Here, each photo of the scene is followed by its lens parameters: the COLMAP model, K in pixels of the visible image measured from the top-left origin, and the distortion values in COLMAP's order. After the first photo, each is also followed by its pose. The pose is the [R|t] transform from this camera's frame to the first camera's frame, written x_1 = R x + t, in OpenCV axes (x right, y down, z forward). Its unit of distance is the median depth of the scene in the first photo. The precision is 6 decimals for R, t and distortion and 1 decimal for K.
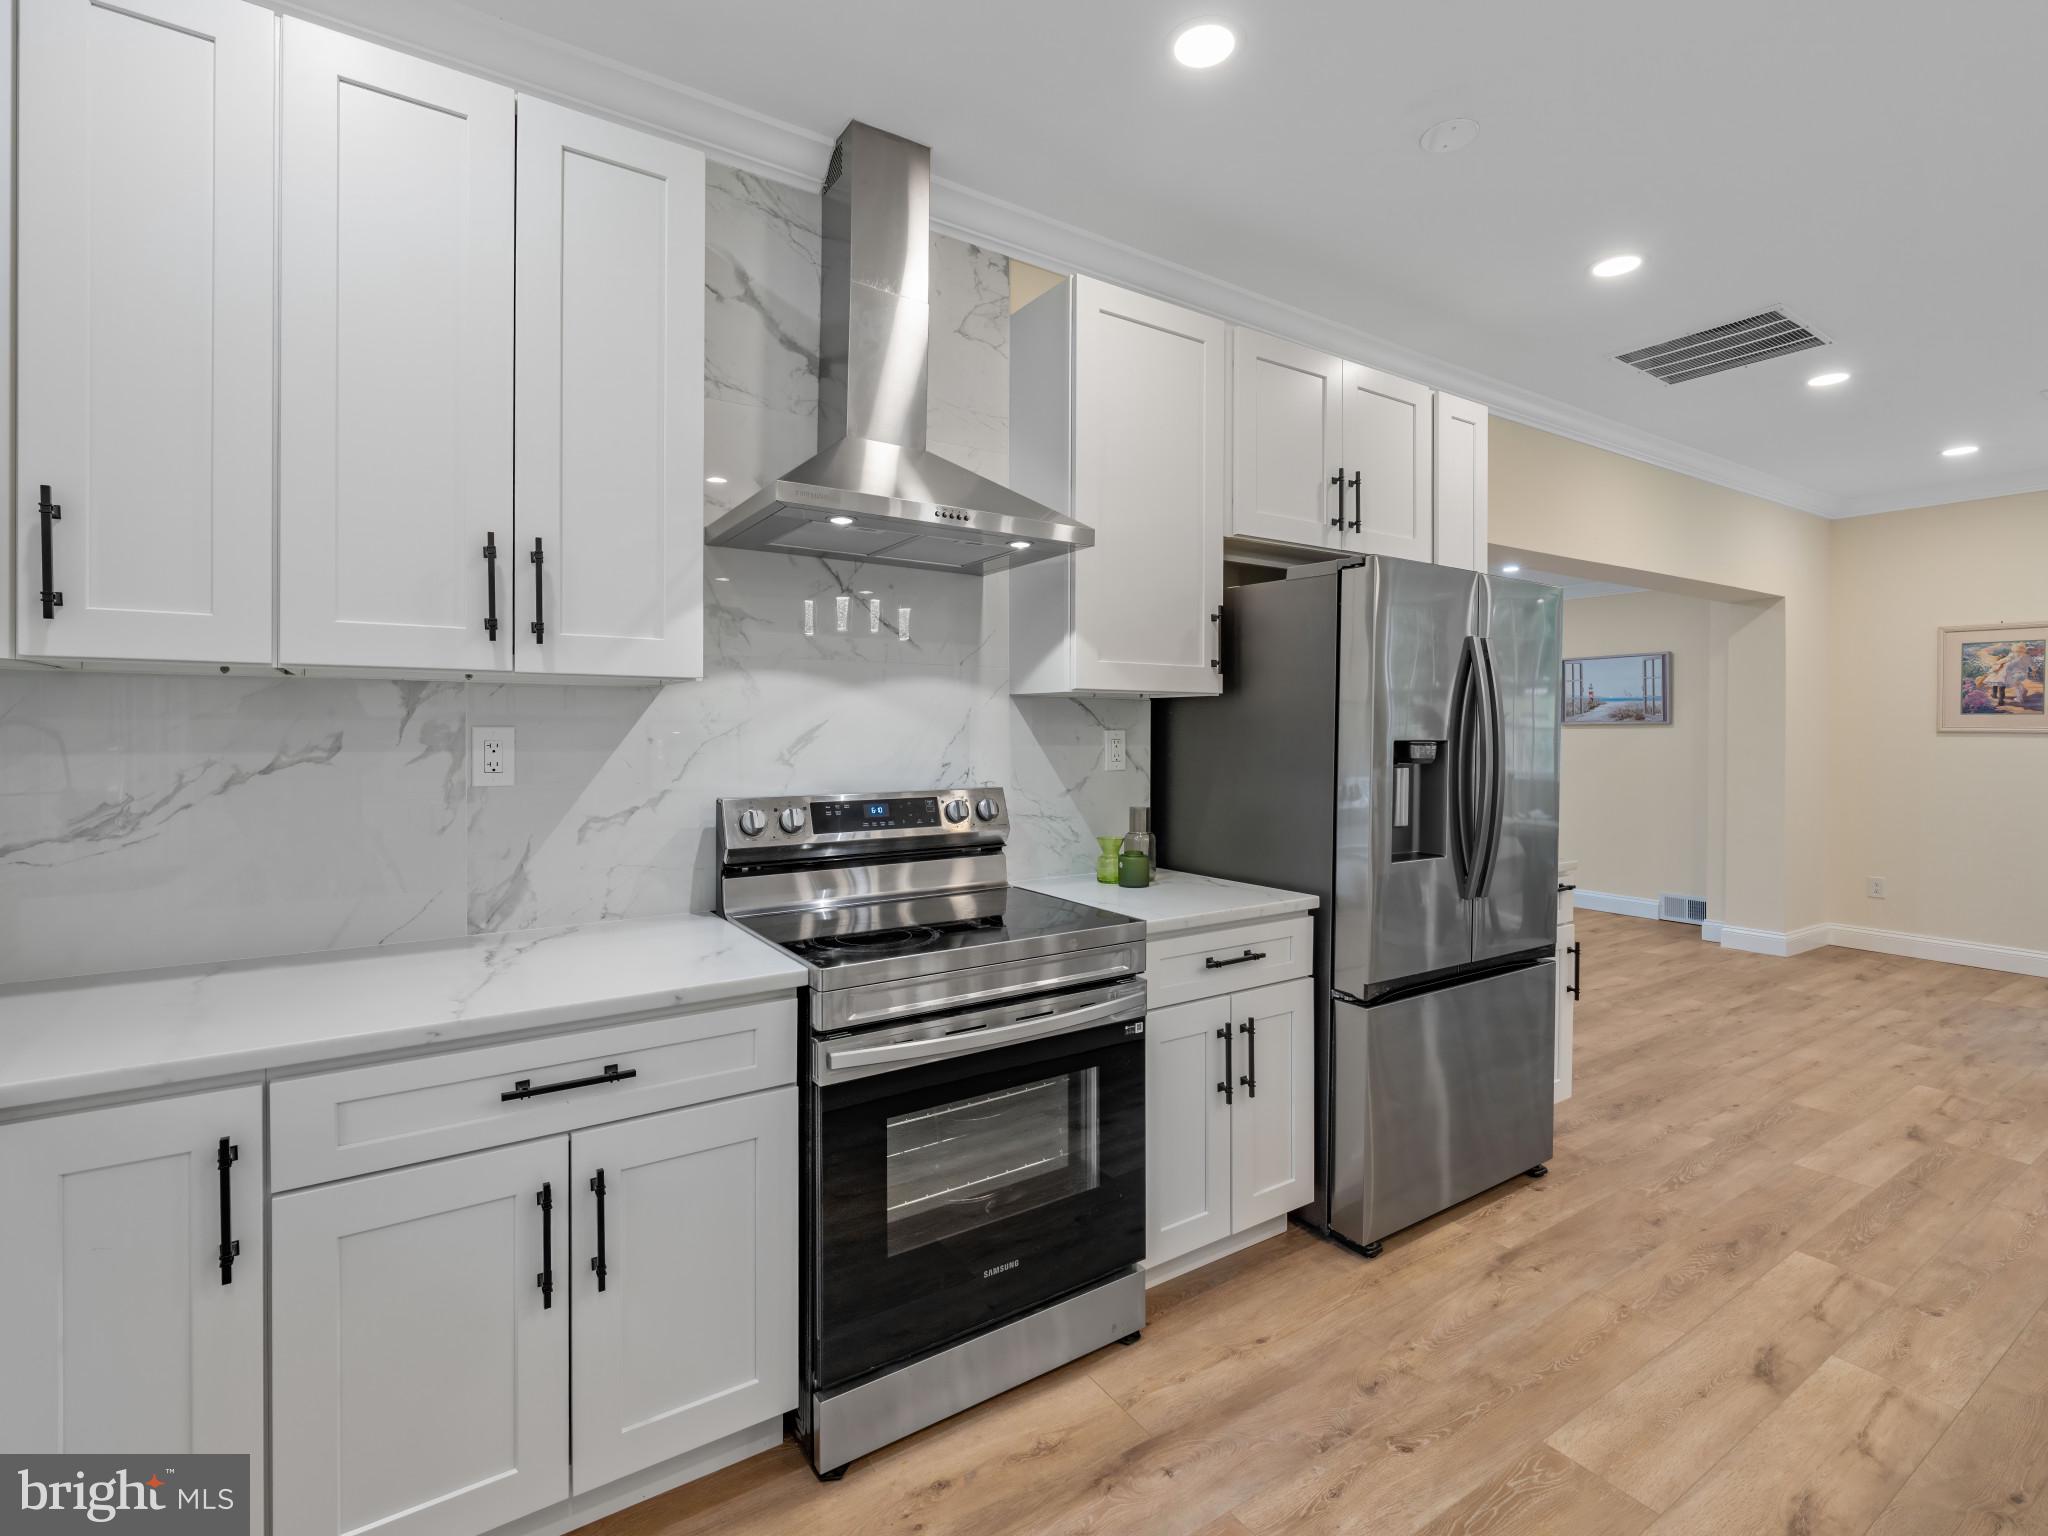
lens RADIAL K [[961.5, 0, 1020.2], [0, 961.5, 722.7], [0, 0, 1]] dist [-0.003028, -0.000334]
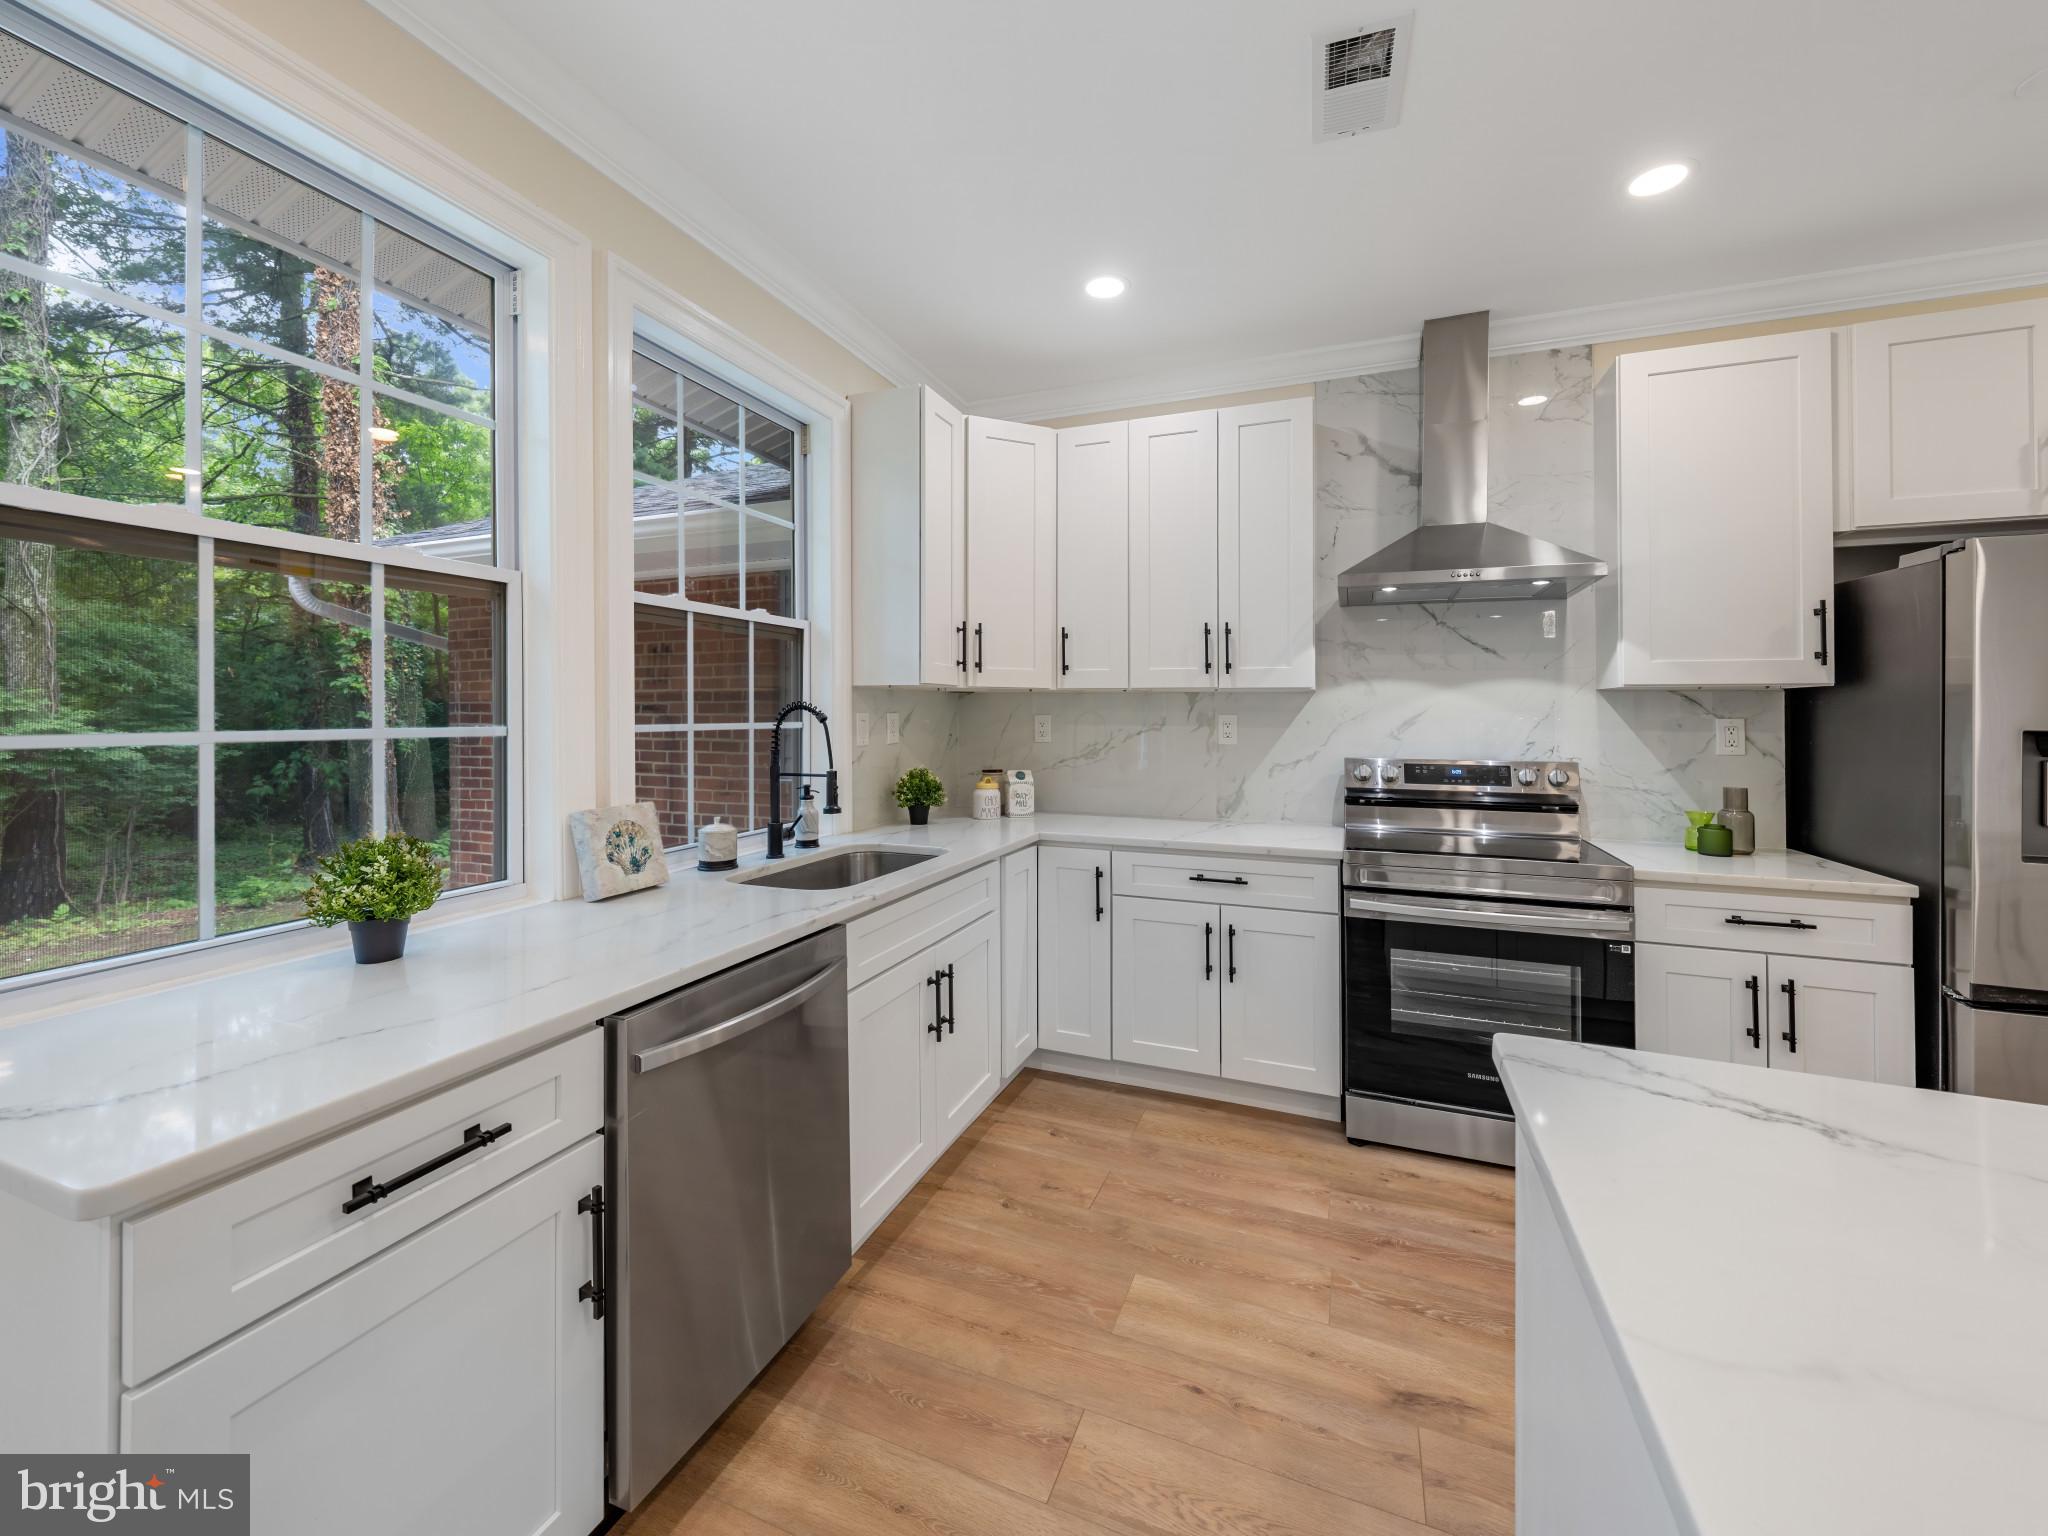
lens RADIAL K [[805.9, 0, 1028.9], [0, 805.9, 705.7], [0, 0, 1]] dist [0.000287, -0.000051]
pose [[0.569317, -0.008957, -0.822070, 0.483484], [0.000175, 0.999942, -0.010774, 0.003108], [0.822118, 0.005990, 0.569285, -0.234881]]
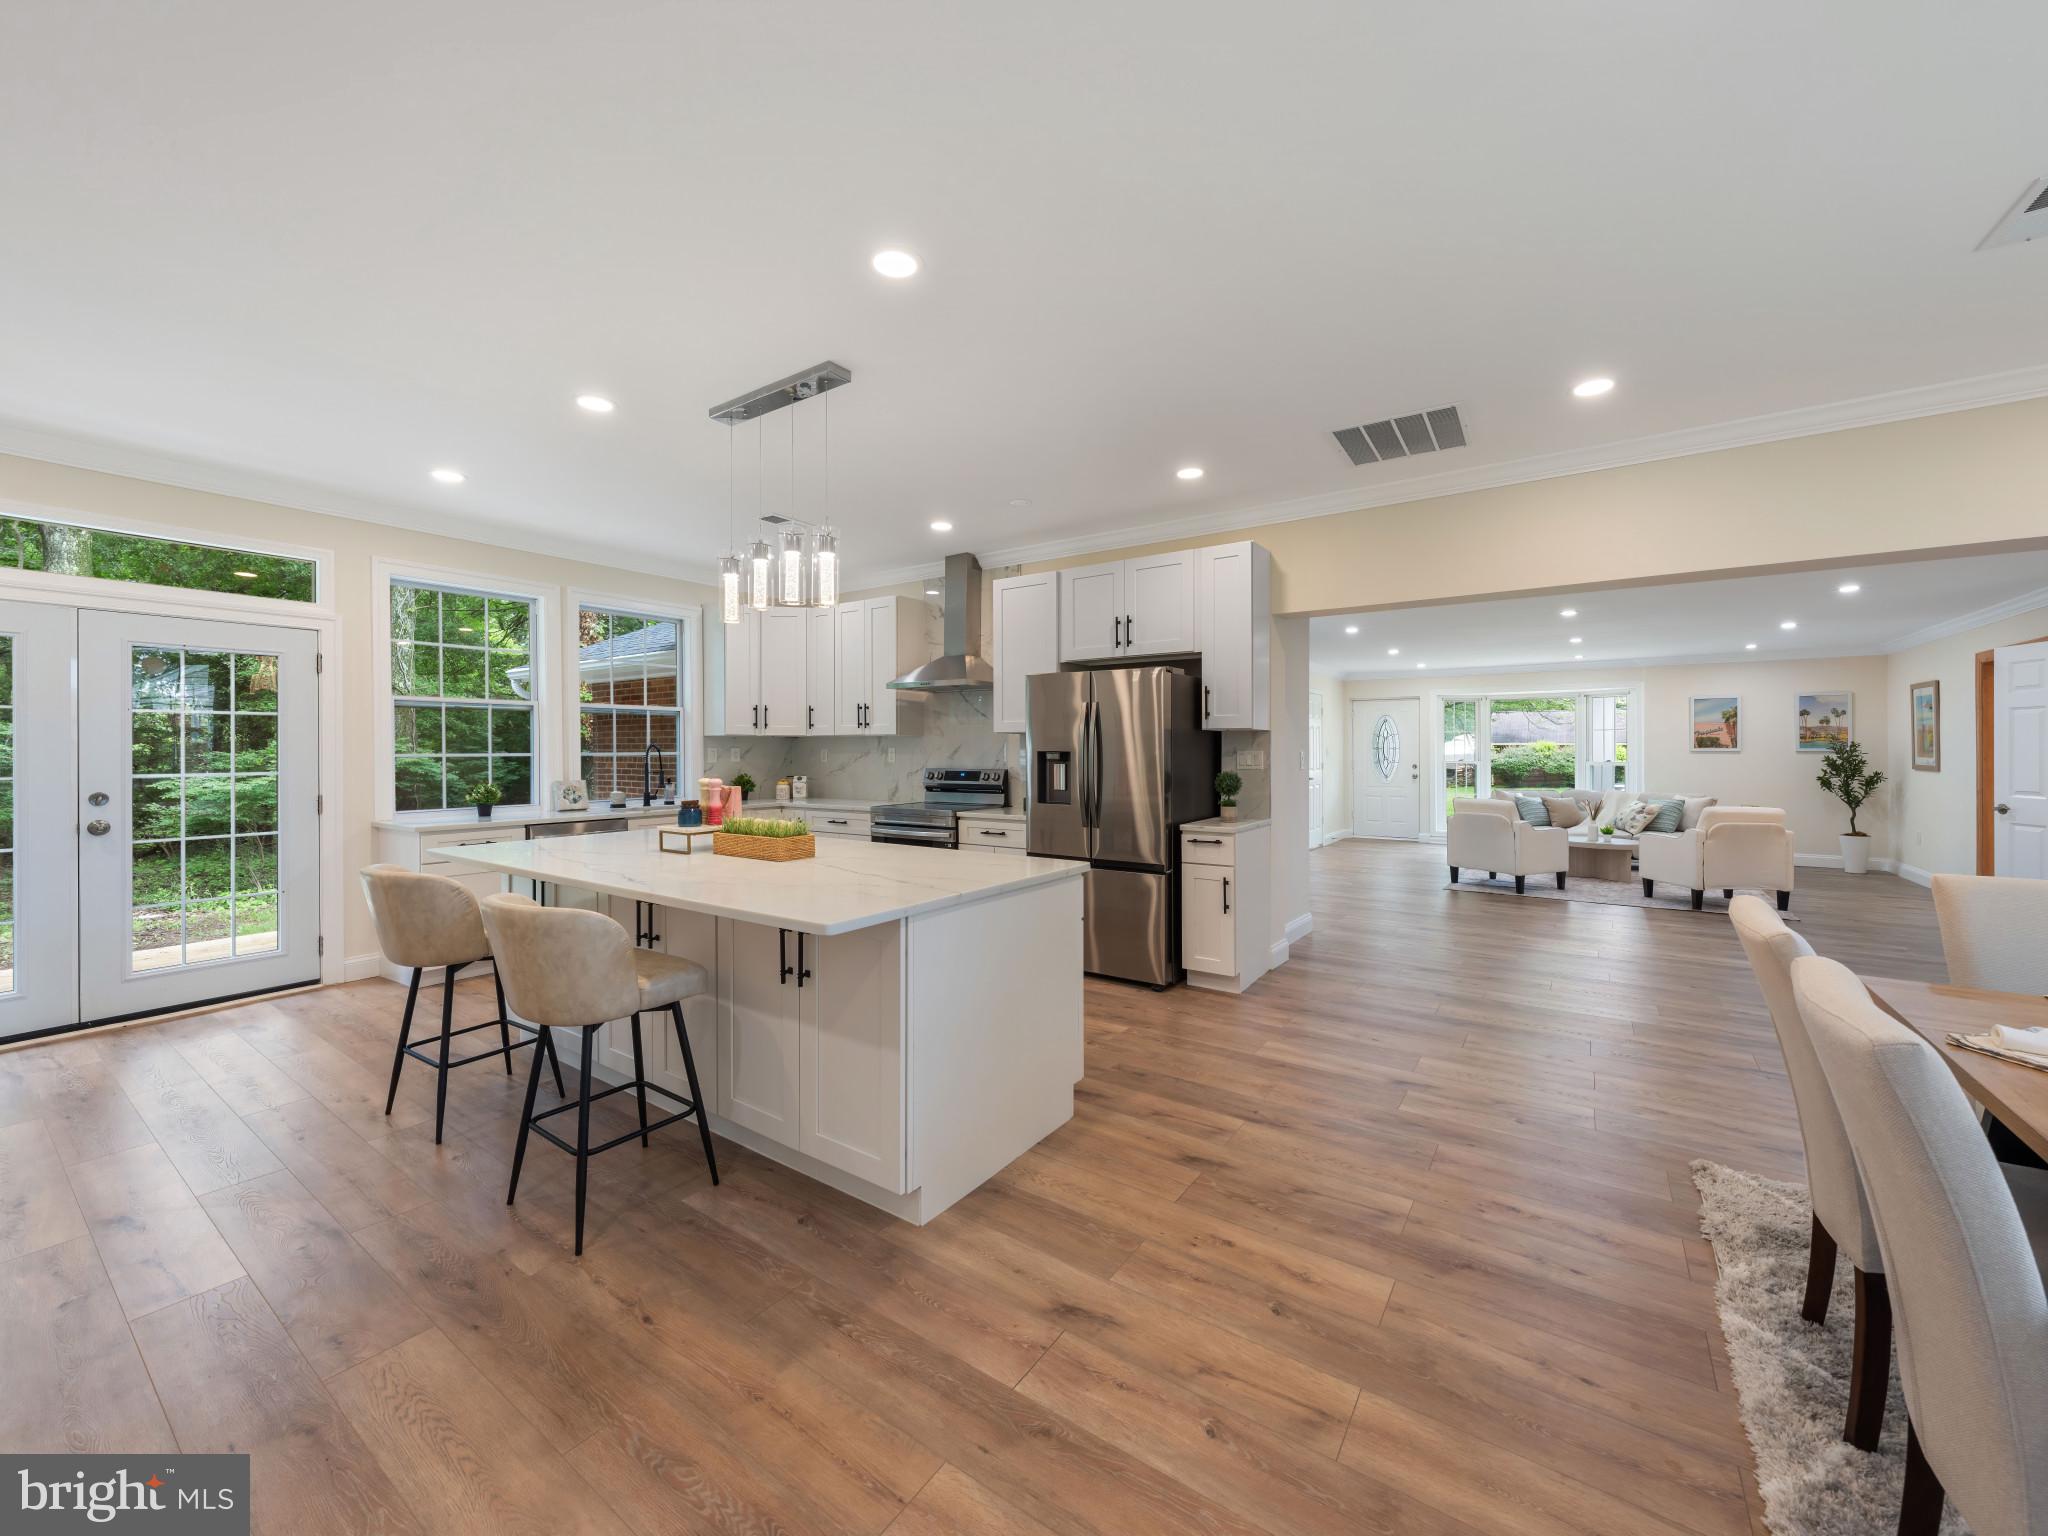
lens RADIAL K [[804.7, 0, 1028.9], [0, 804.7, 737.6], [0, 0, 1]] dist [-0.000554, -0.000251]
pose [[0.368873, -0.018596, -0.929294, 2.225131], [0.006973, 0.999827, -0.017240, 0.019607], [0.929454, -0.000120, 0.368939, 0.256289]]
